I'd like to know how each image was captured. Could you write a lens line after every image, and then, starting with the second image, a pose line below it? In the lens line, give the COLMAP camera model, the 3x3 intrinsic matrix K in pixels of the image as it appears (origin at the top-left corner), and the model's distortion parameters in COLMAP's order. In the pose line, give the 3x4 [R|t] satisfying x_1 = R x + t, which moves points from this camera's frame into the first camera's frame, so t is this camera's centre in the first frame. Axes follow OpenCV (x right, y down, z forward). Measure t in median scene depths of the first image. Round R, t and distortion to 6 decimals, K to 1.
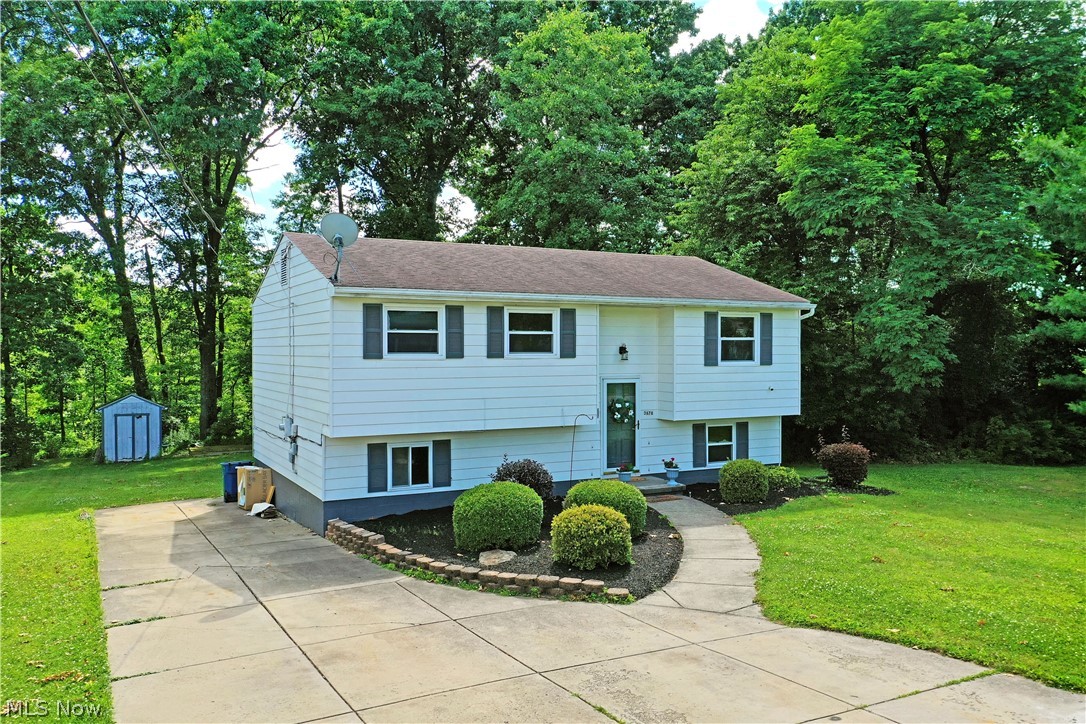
lens RADIAL K [[861.1, 0, 543.0], [0, 861.1, 362.0], [0, 0, 1]] dist [0.019254, 0.000774]
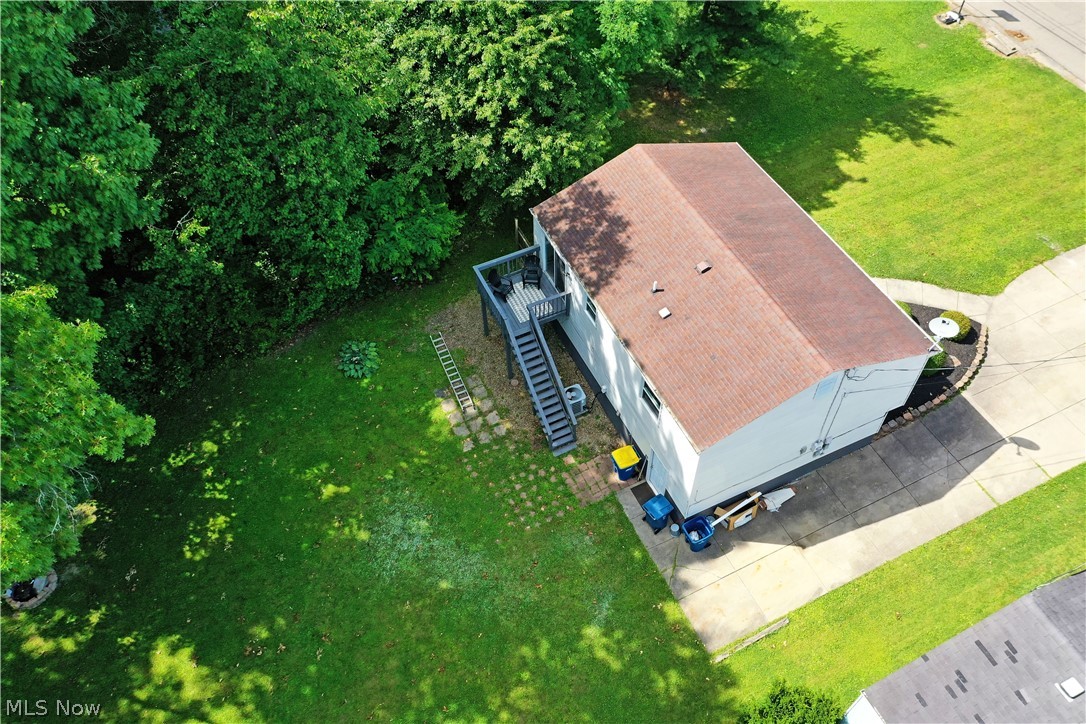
lens RADIAL K [[861.1, 0, 543.0], [0, 861.1, 362.0], [0, 0, 1]] dist [0.019254, 0.000774]
pose [[0.050863, -0.789742, 0.611328, -1.202366], [0.047132, 0.613336, 0.788415, -1.312494], [-0.997593, -0.011288, 0.068418, 1.476314]]
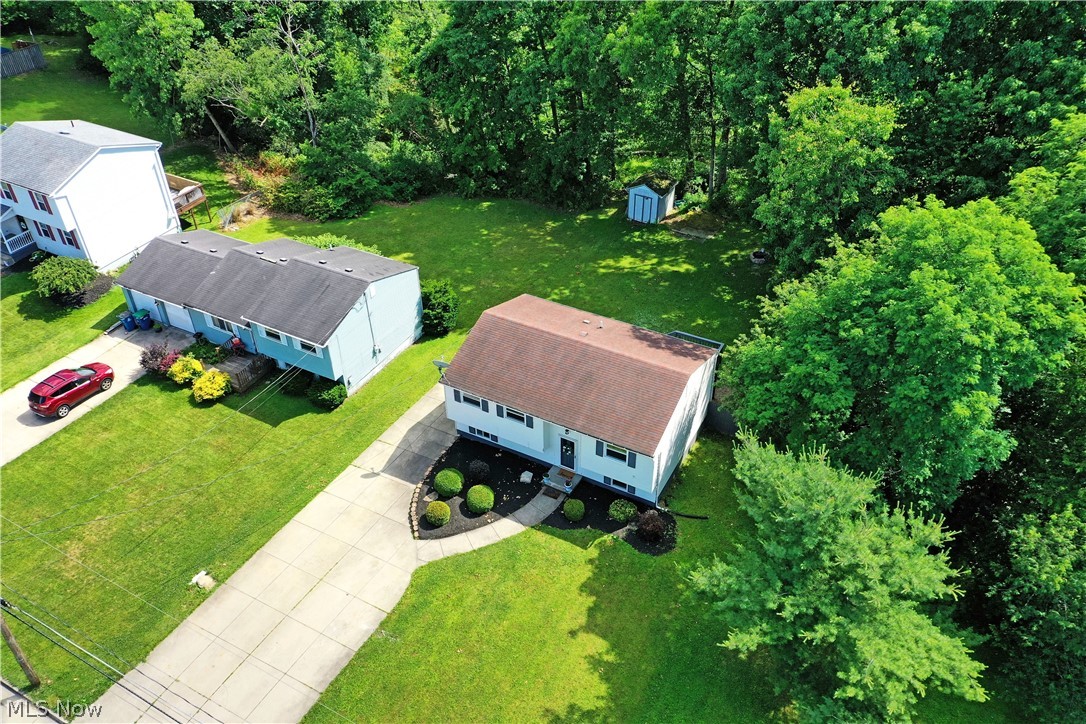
lens RADIAL K [[861.1, 0, 543.0], [0, 861.1, 362.0], [0, 0, 1]] dist [0.019254, 0.000774]
pose [[0.551271, 0.506547, -0.662956, 1.554985], [-0.008373, 0.797919, 0.602706, -1.607821], [0.834284, -0.326704, 0.444111, 0.049340]]
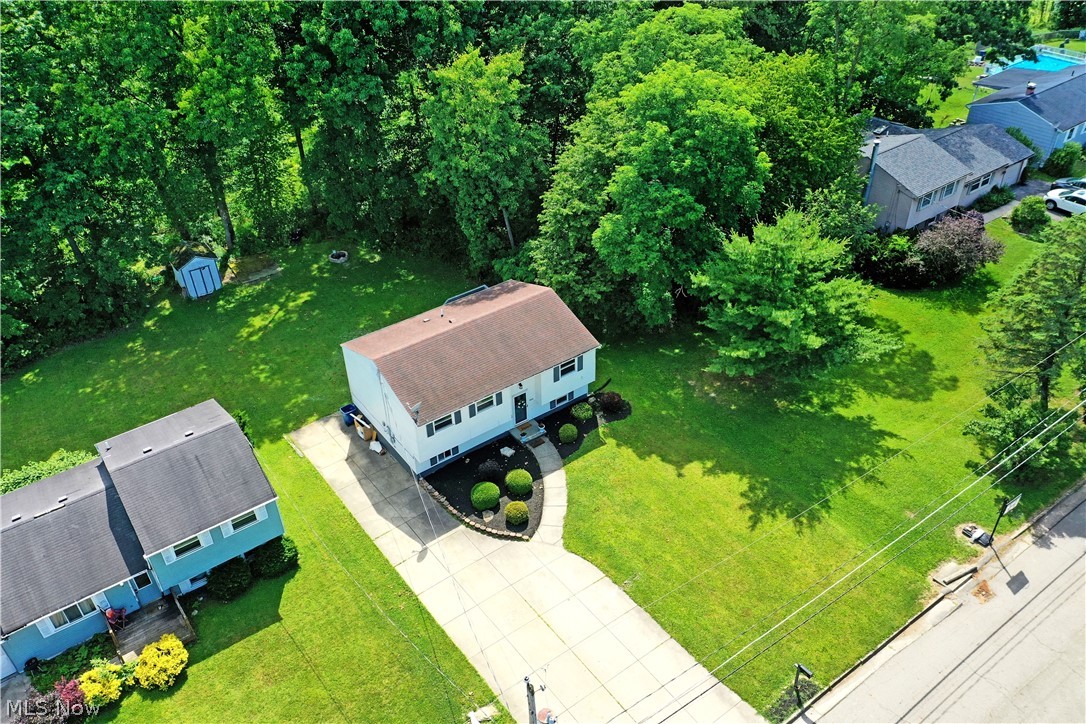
lens RADIAL K [[861.1, 0, 543.0], [0, 861.1, 362.0], [0, 0, 1]] dist [0.019254, 0.000774]
pose [[0.990065, -0.101507, 0.097304, -0.079911], [0.029009, 0.824568, 0.565019, -1.583420], [-0.137587, -0.556583, 0.819320, -1.053587]]
